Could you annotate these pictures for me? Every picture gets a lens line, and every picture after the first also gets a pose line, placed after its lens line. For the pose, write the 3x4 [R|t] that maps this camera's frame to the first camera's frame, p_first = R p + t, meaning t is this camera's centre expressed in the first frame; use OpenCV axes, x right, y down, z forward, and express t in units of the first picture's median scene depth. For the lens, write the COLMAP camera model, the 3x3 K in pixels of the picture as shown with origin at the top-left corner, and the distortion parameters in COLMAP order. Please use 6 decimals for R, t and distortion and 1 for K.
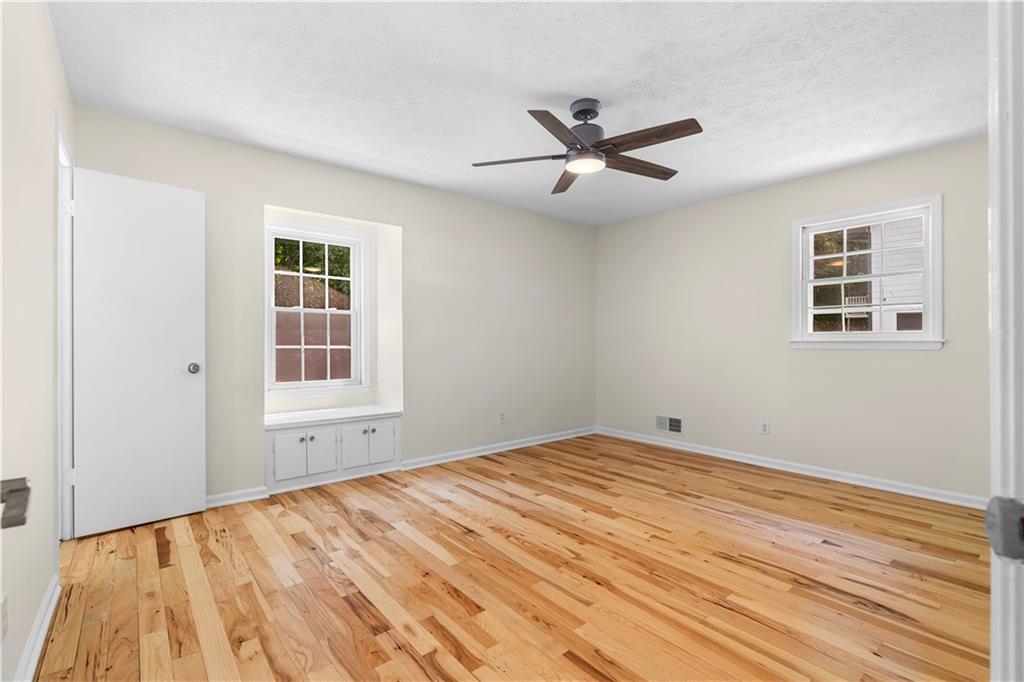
lens RADIAL K [[466.8, 0, 514.4], [0, 466.8, 341.6], [0, 0, 1]] dist [-0.002436, 0.001236]
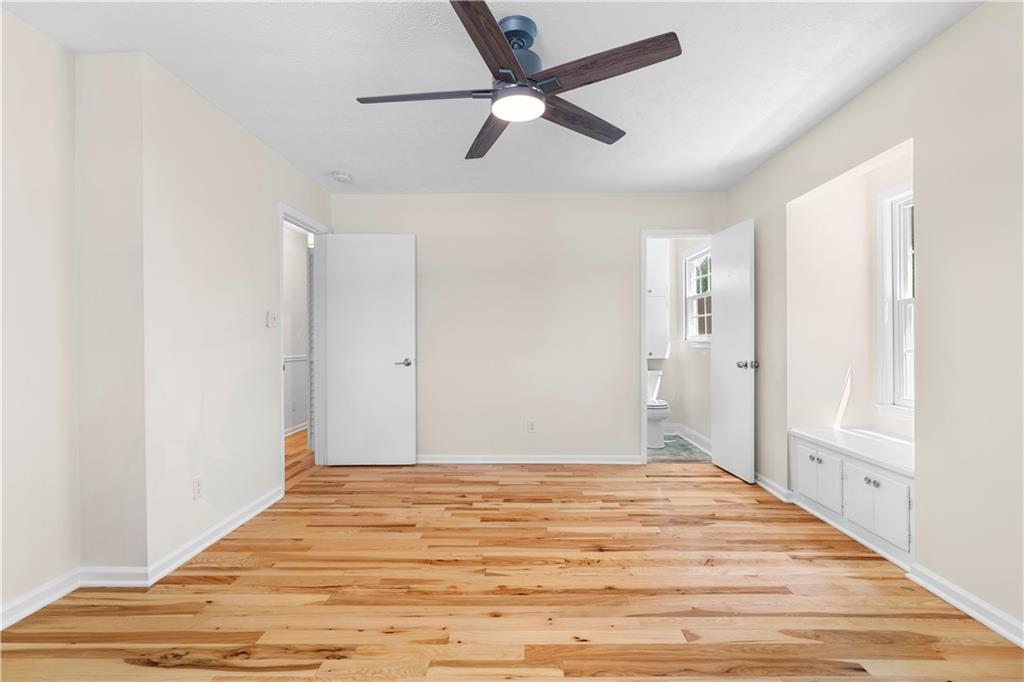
lens RADIAL K [[466.8, 0, 516.5], [0, 466.8, 341.7], [0, 0, 1]] dist [-0.002436, 0.001236]
pose [[-0.655198, 0.002404, -0.755453, 0.741179], [0.004733, 0.999988, -0.000923, -0.009141], [0.755442, -0.004180, -0.655202, 1.530268]]
